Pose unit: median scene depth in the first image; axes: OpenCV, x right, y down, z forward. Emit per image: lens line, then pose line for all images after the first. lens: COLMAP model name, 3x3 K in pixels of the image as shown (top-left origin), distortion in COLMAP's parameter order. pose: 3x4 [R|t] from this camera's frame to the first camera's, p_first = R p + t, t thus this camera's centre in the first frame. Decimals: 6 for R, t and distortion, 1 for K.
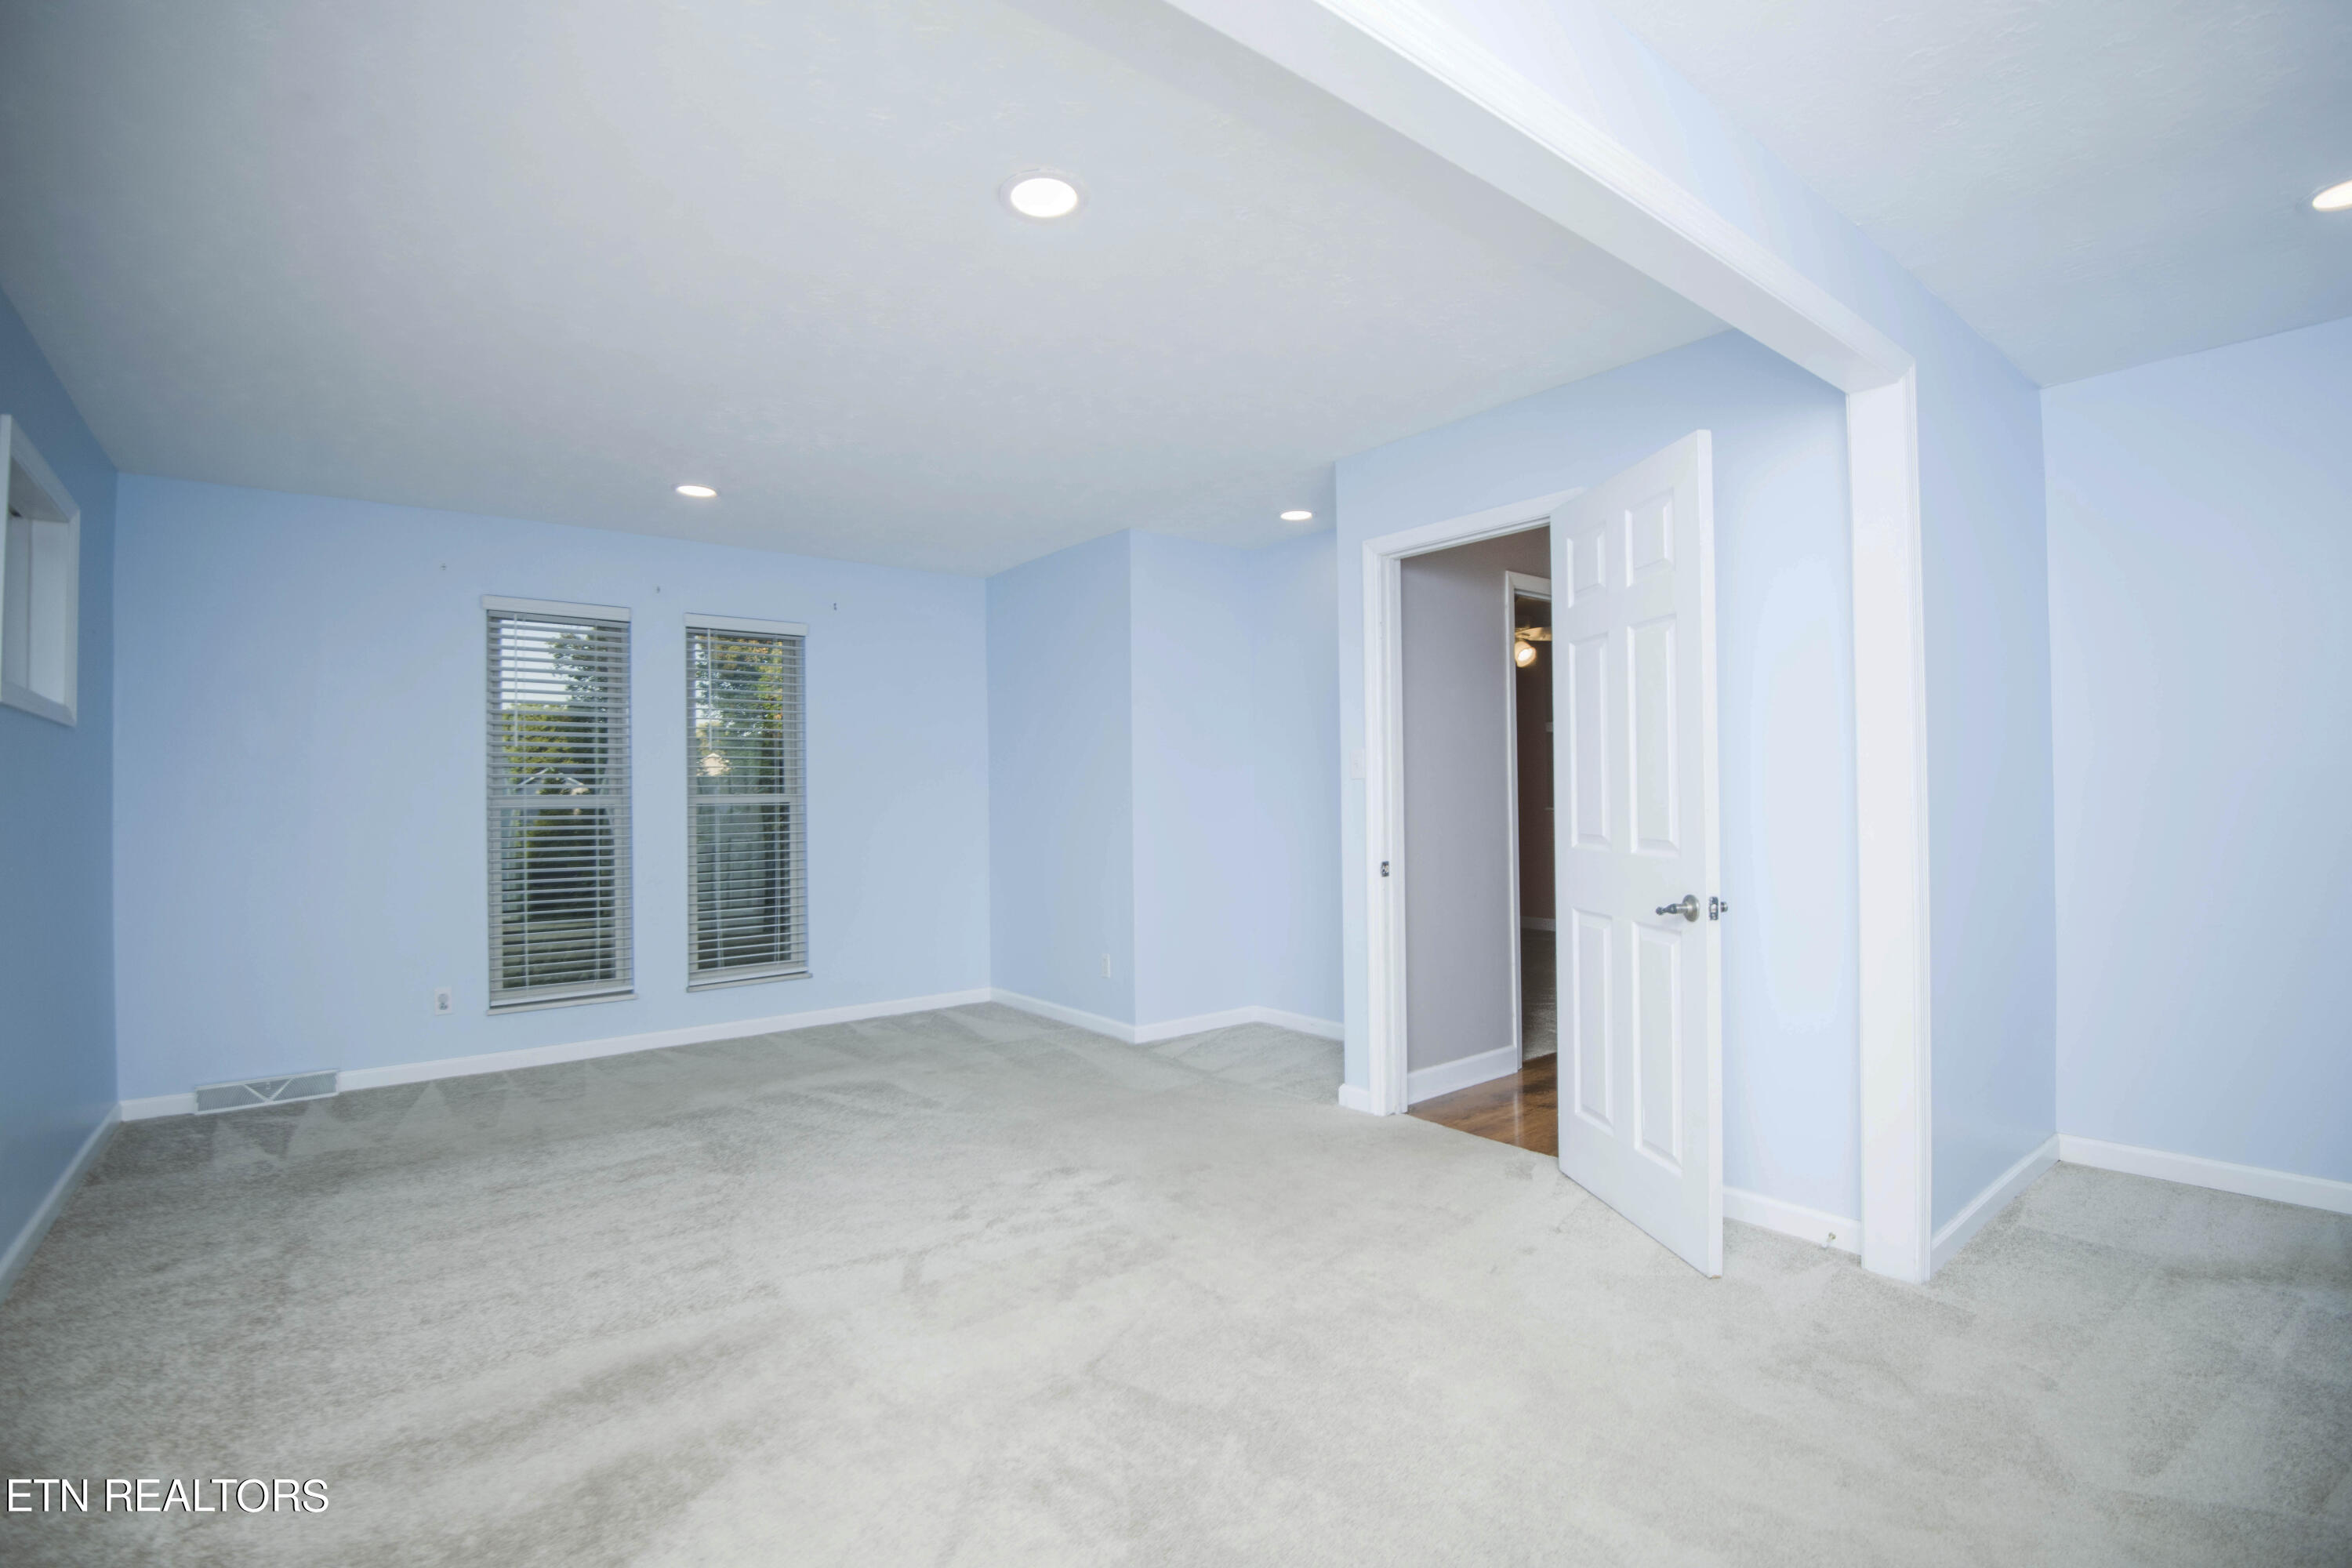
lens RADIAL K [[1078.0, 0, 1178.0], [0, 1078.0, 773.2], [0, 0, 1]] dist [-0.012100, -0.014775]
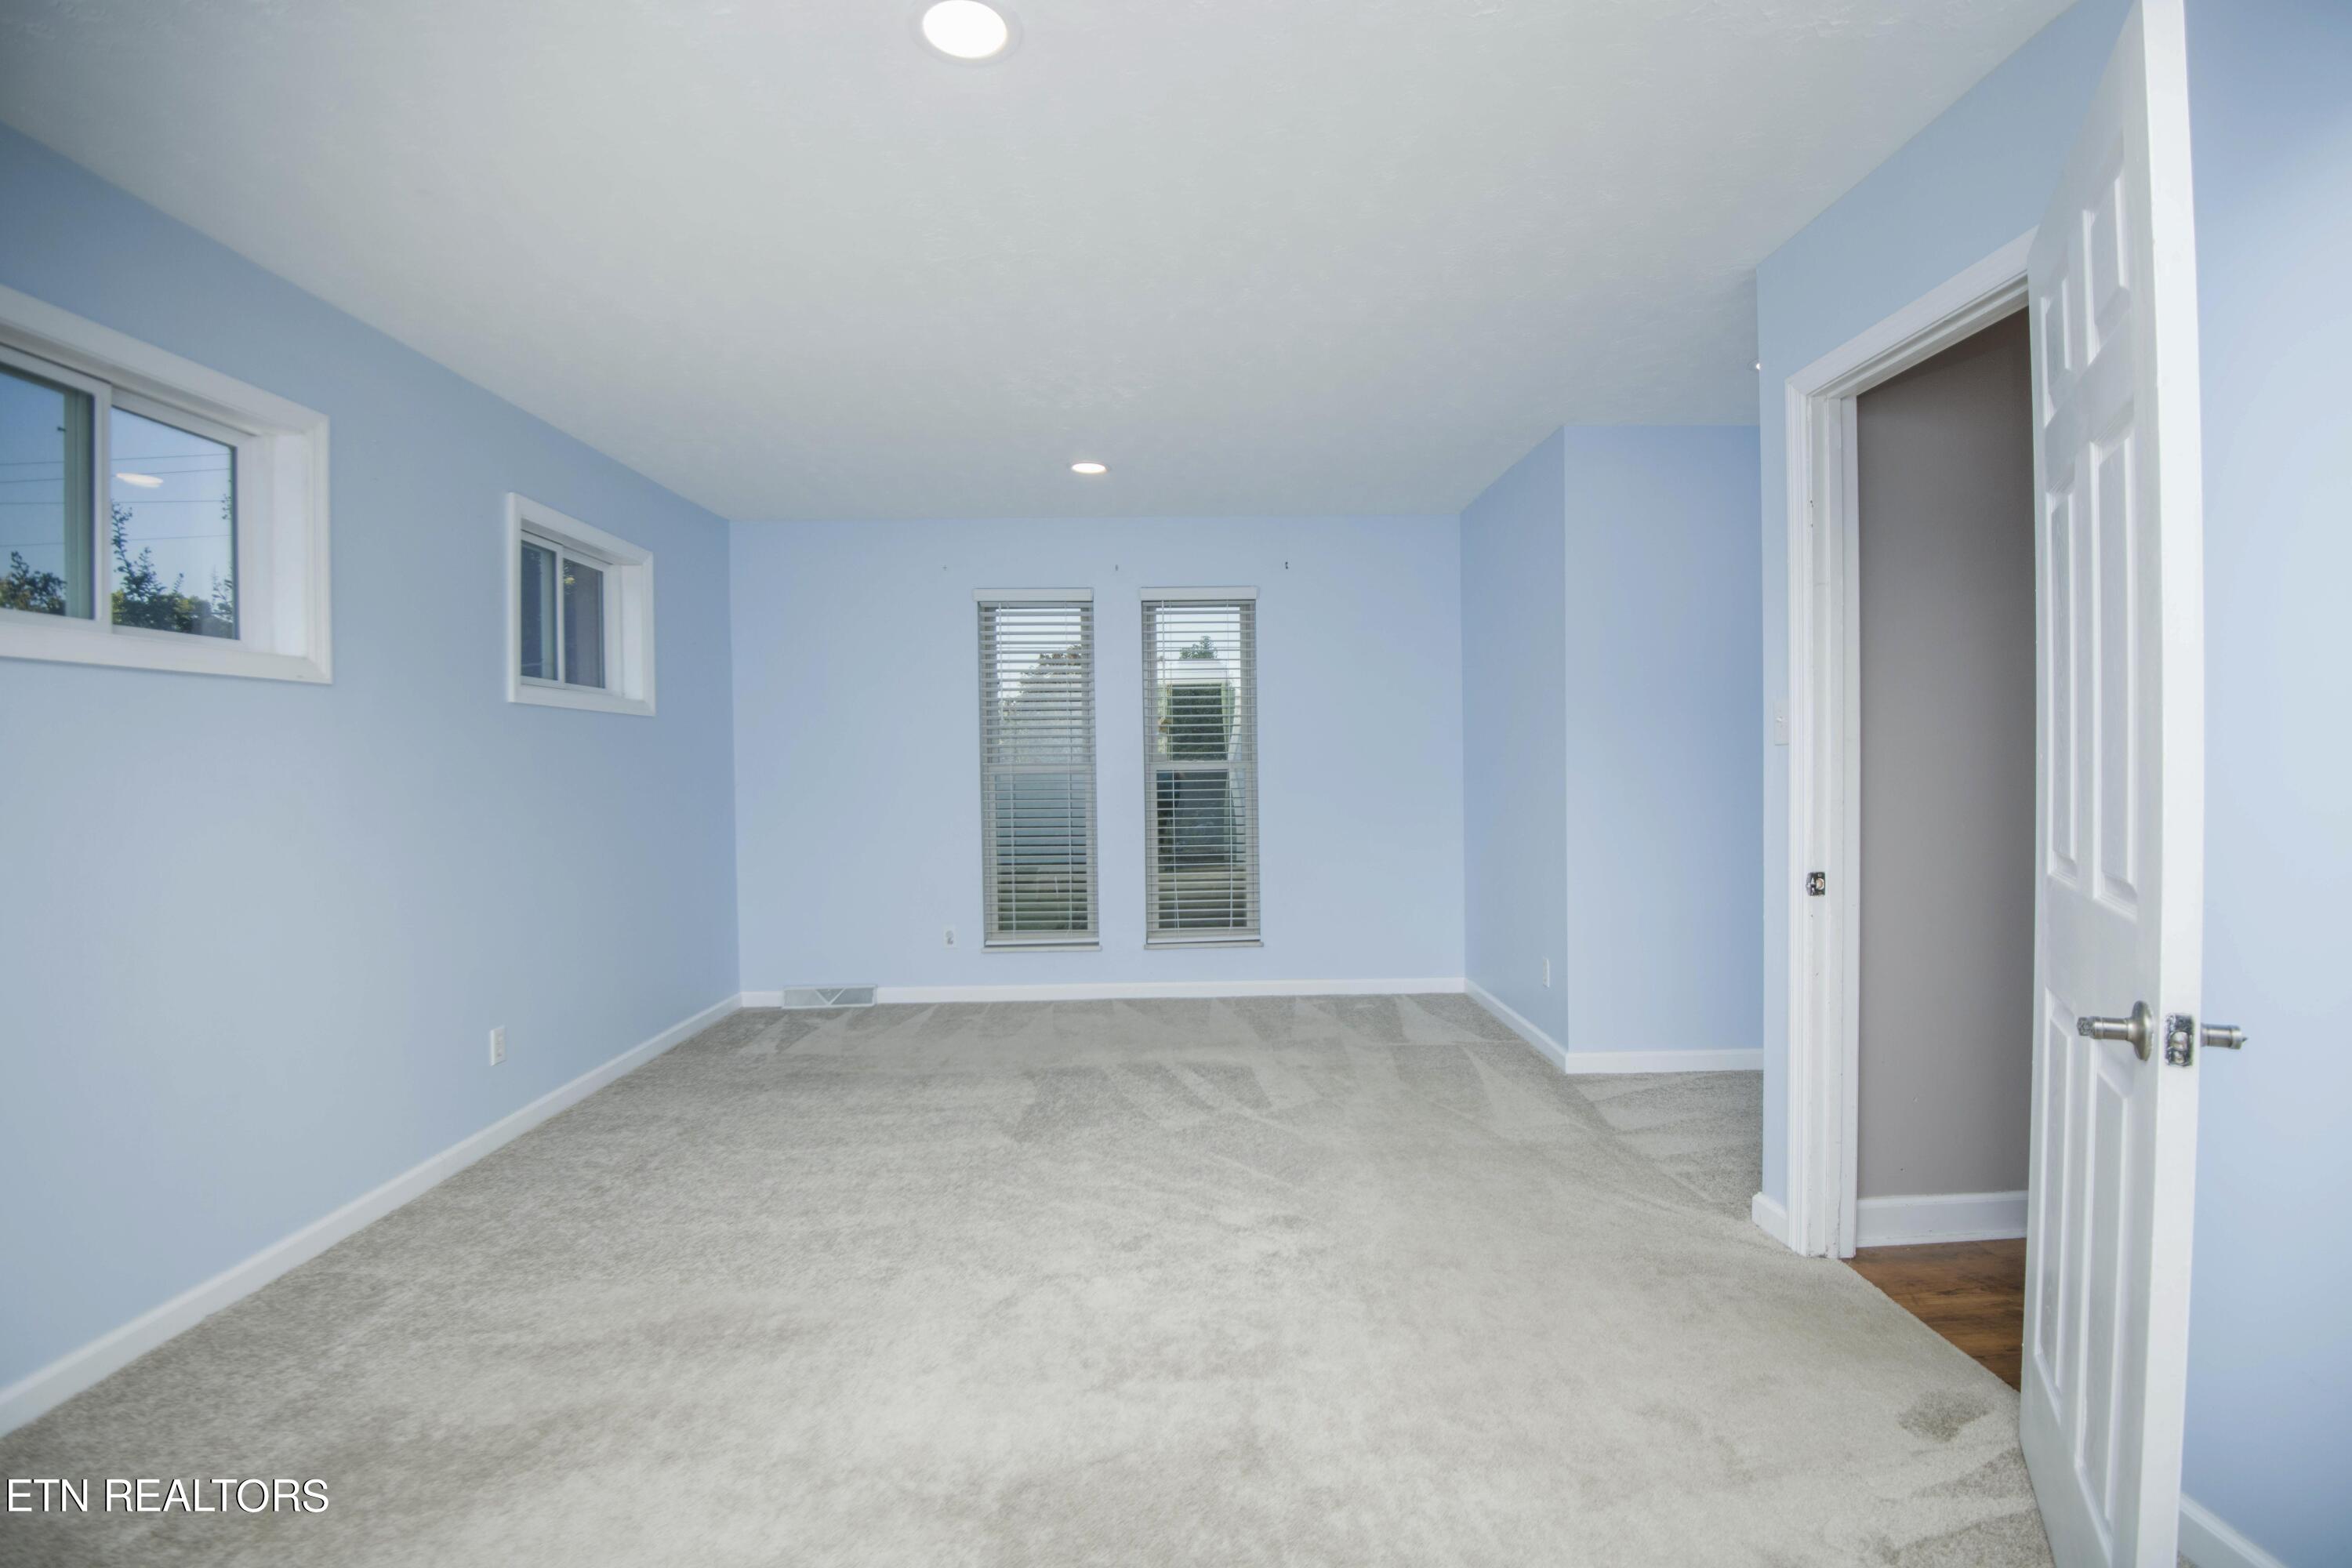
lens RADIAL K [[1078.0, 0, 1161.7], [0, 1078.0, 768.4], [0, 0, 1]] dist [-0.012100, -0.014775]
pose [[0.794282, 0.005154, -0.607527, 0.268238], [0.016156, 0.999431, 0.029602, -0.005338], [0.607334, -0.033327, 0.793747, 0.247060]]
